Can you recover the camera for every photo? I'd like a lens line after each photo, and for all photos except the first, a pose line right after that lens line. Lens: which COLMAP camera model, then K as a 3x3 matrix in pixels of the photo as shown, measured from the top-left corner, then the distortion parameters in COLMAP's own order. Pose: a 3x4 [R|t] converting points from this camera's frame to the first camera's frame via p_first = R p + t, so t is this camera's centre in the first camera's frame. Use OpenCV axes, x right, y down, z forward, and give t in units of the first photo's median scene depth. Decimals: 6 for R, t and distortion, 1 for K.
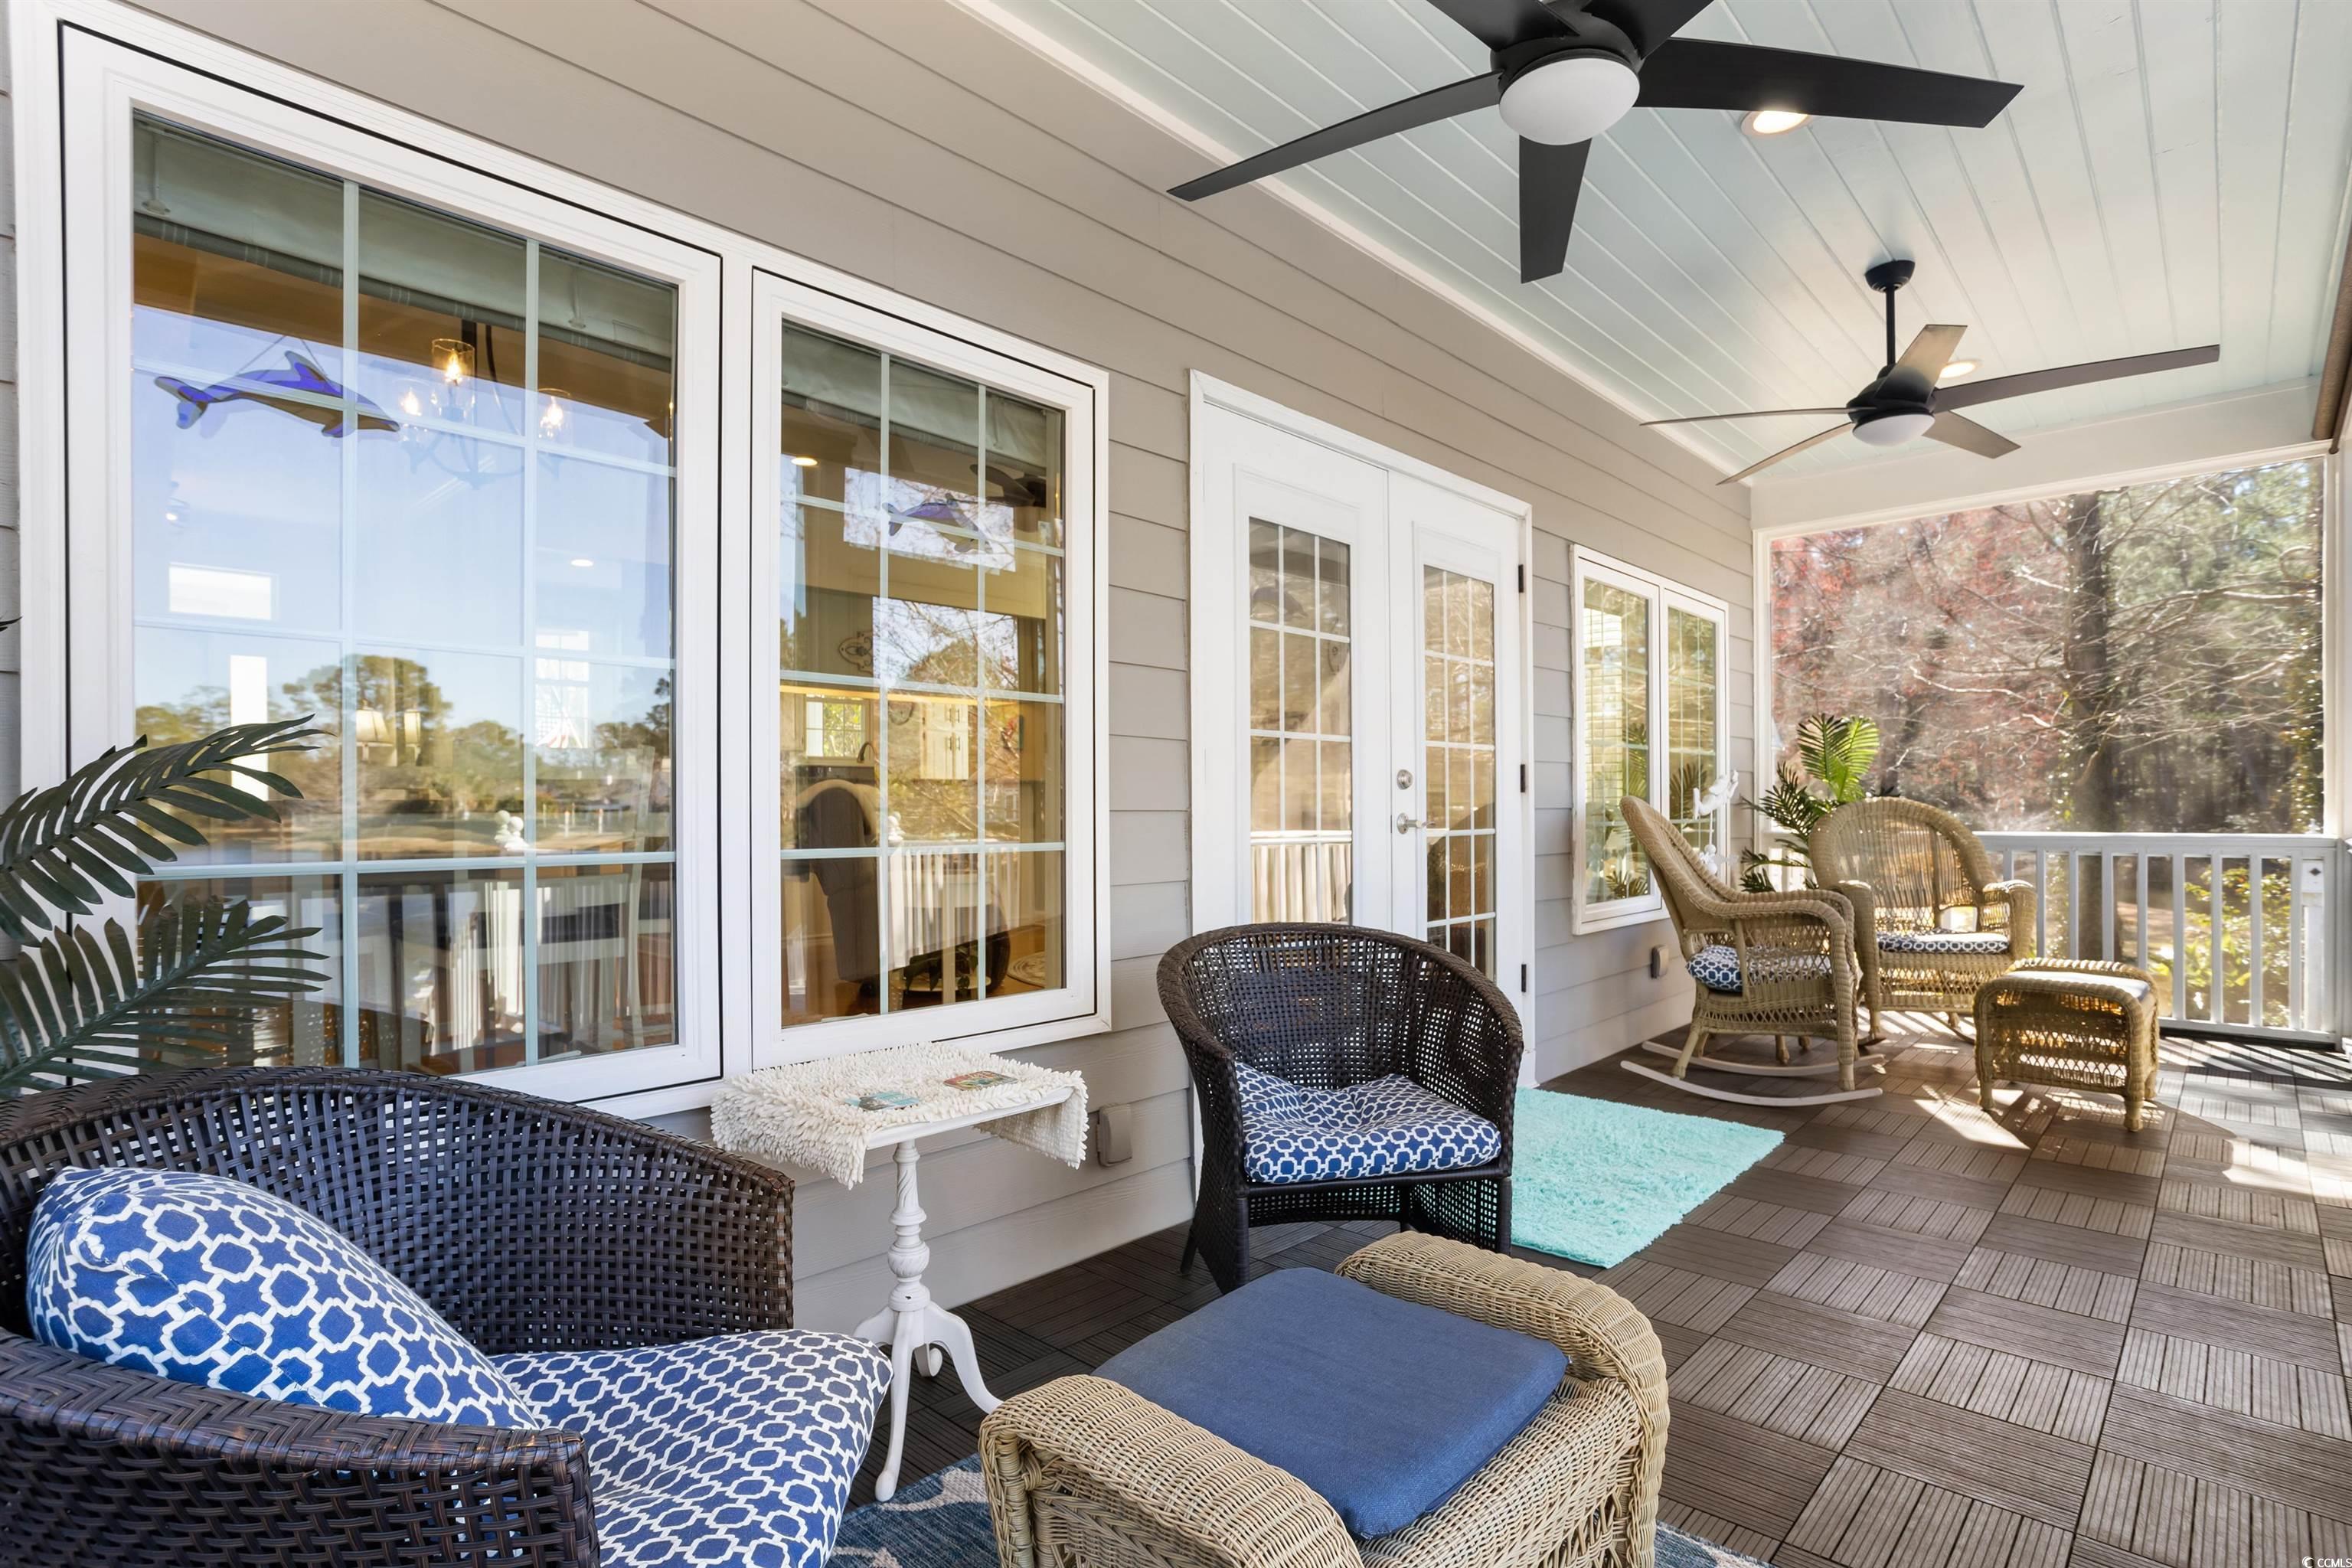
lens RADIAL K [[1175.8, 0, 1176.0], [0, 1175.8, 784.0], [0, 0, 1]] dist [0.001791, 0.000216]
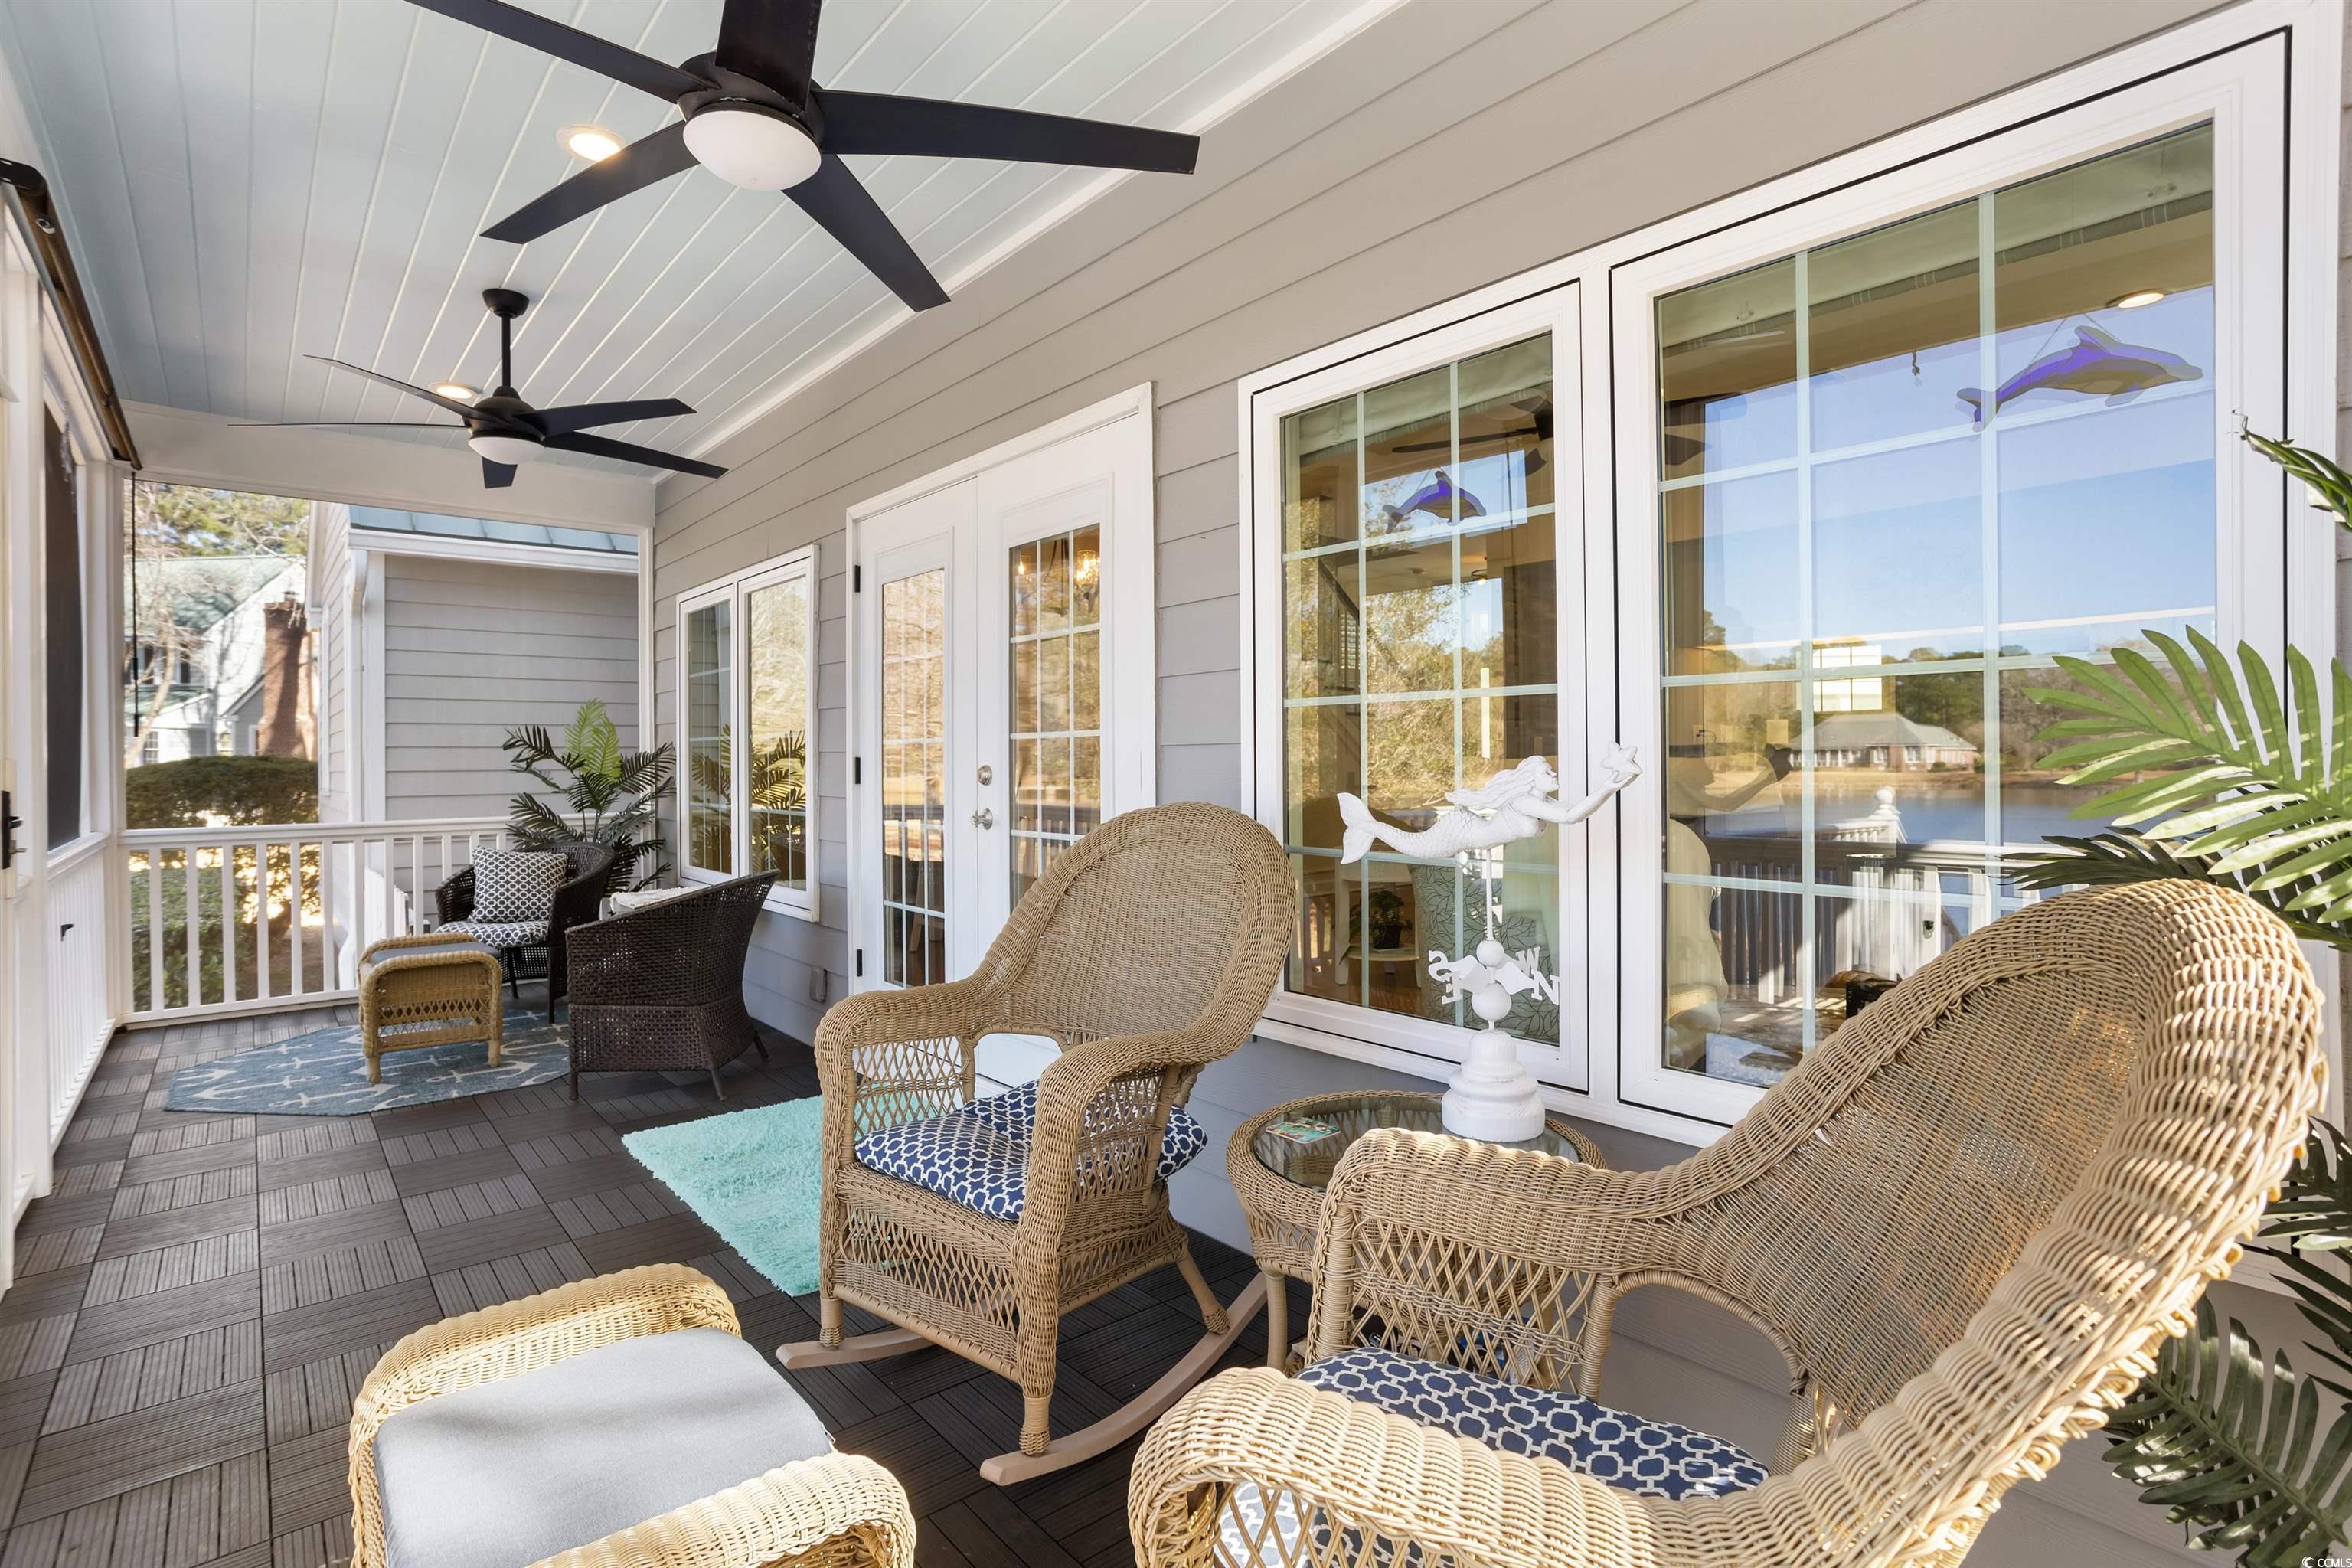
lens RADIAL K [[1094.2, 0, 1181.3], [0, 1094.2, 753.2], [0, 0, 1]] dist [-0.026322, -0.000088]
pose [[-0.108376, -0.010971, -0.994049, 1.061569], [0.016469, 0.999782, -0.012829, -0.007774], [0.993974, -0.017761, -0.108171, 1.222466]]
